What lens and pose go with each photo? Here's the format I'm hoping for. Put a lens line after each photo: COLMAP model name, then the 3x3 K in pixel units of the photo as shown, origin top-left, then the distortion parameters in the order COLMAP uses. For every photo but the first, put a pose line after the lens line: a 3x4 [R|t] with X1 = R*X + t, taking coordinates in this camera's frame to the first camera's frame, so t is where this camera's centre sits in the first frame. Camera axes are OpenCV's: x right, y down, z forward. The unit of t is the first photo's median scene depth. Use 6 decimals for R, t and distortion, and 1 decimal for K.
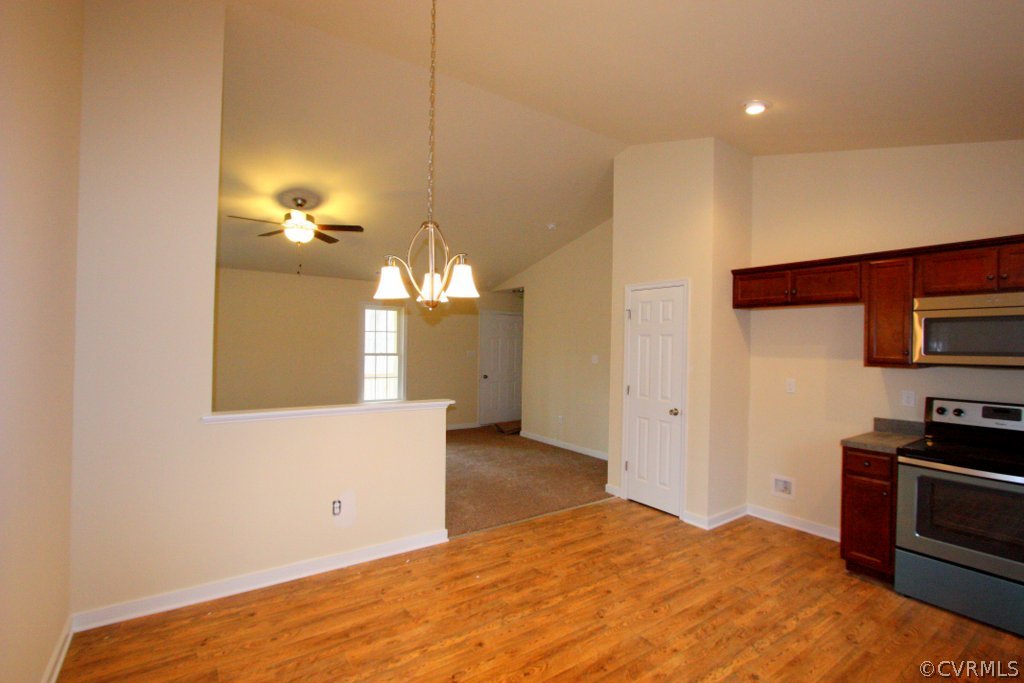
lens RADIAL K [[472.4, 0, 516.5], [0, 472.4, 343.6], [0, 0, 1]] dist [-0.024221, 0.004358]
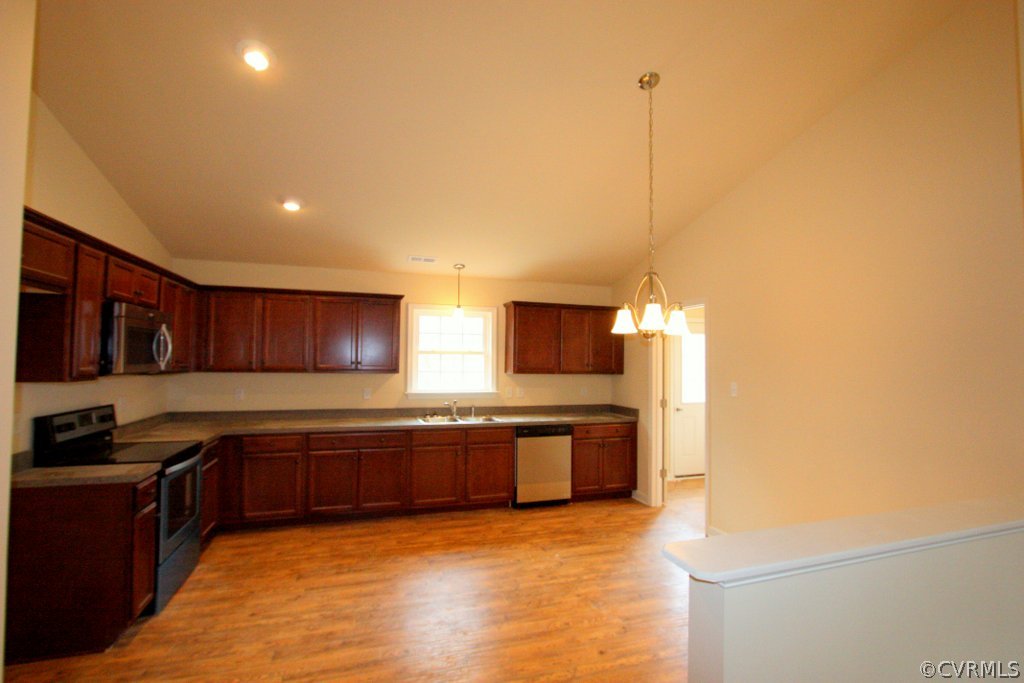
lens RADIAL K [[472.4, 0, 516.5], [0, 472.4, 343.6], [0, 0, 1]] dist [-0.024221, 0.004358]
pose [[-0.952964, -0.014728, 0.302725, -0.150603], [-0.026256, 0.999075, -0.034045, -0.005848], [-0.301943, -0.040392, -0.952470, 1.549395]]
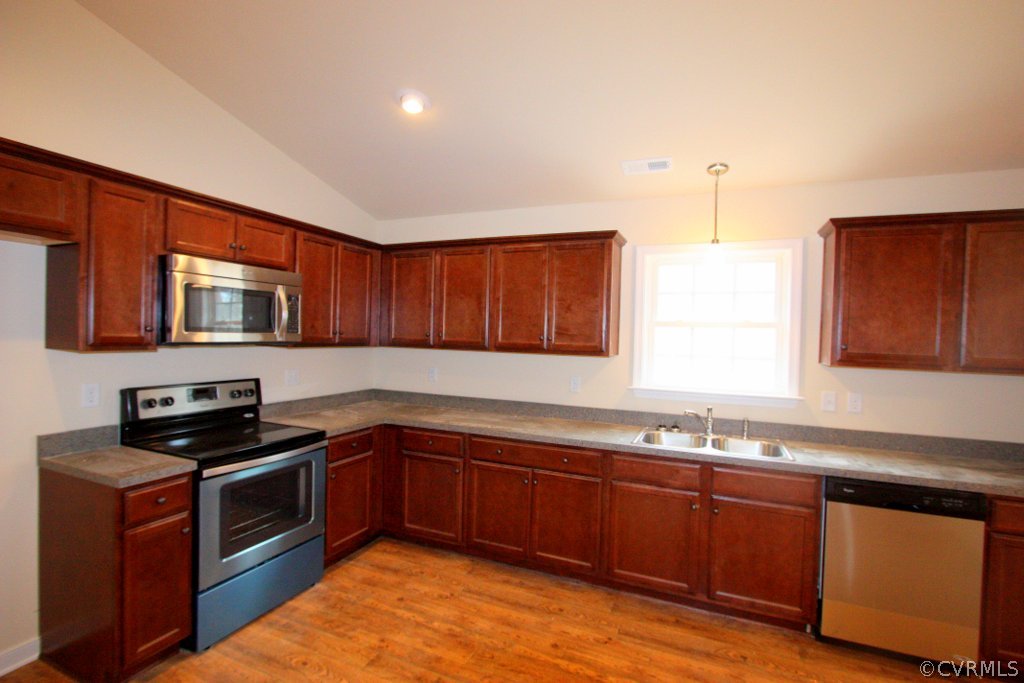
lens RADIAL K [[472.4, 0, 516.5], [0, 472.4, 343.6], [0, 0, 1]] dist [-0.024221, 0.004358]
pose [[-0.518561, -0.043631, 0.853927, -0.051141], [-0.037145, 0.998904, 0.028481, 0.001960], [-0.854234, -0.016950, -0.519613, 0.870492]]
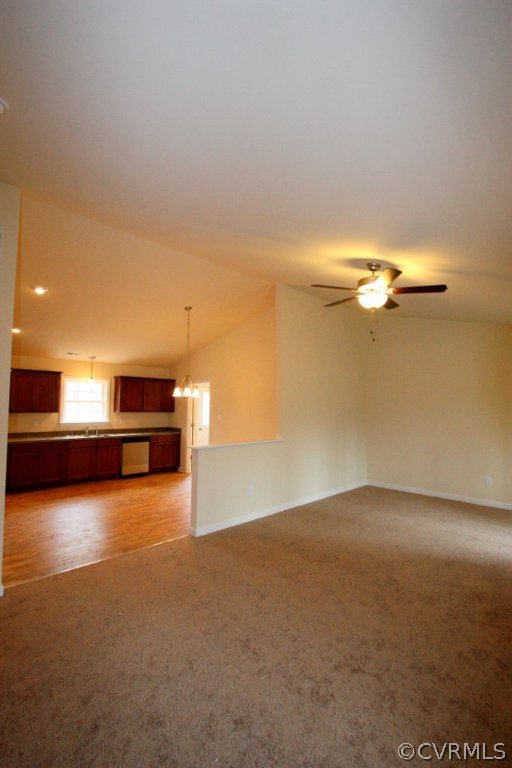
lens RADIAL K [[354.3, 0, 256.0], [0, 354.3, 384.0], [0, 0, 1]] dist [-0.024221, 0.004358]
pose [[-0.987510, -0.034406, -0.153755, -0.195294], [-0.024839, 0.997659, -0.063715, -0.019702], [0.155587, -0.059101, -0.986053, 2.552169]]
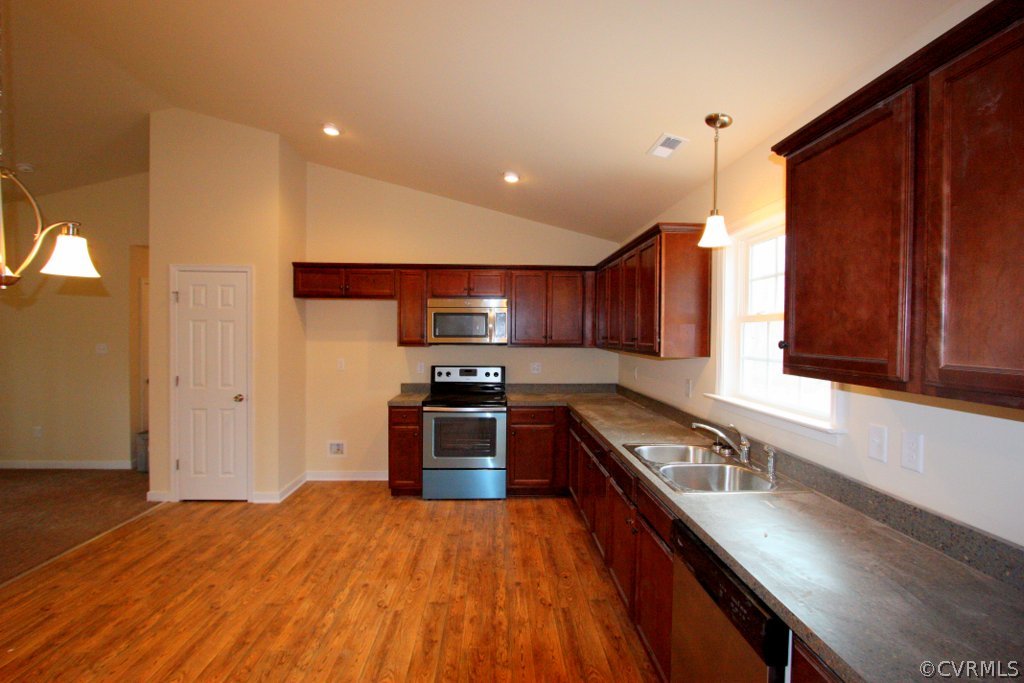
lens RADIAL K [[472.4, 0, 516.5], [0, 472.4, 343.6], [0, 0, 1]] dist [-0.024221, 0.004358]
pose [[0.542112, -0.028195, 0.839833, -0.234746], [-0.001888, 0.999394, 0.034770, -0.008196], [-0.840304, -0.020435, 0.541730, -0.041121]]
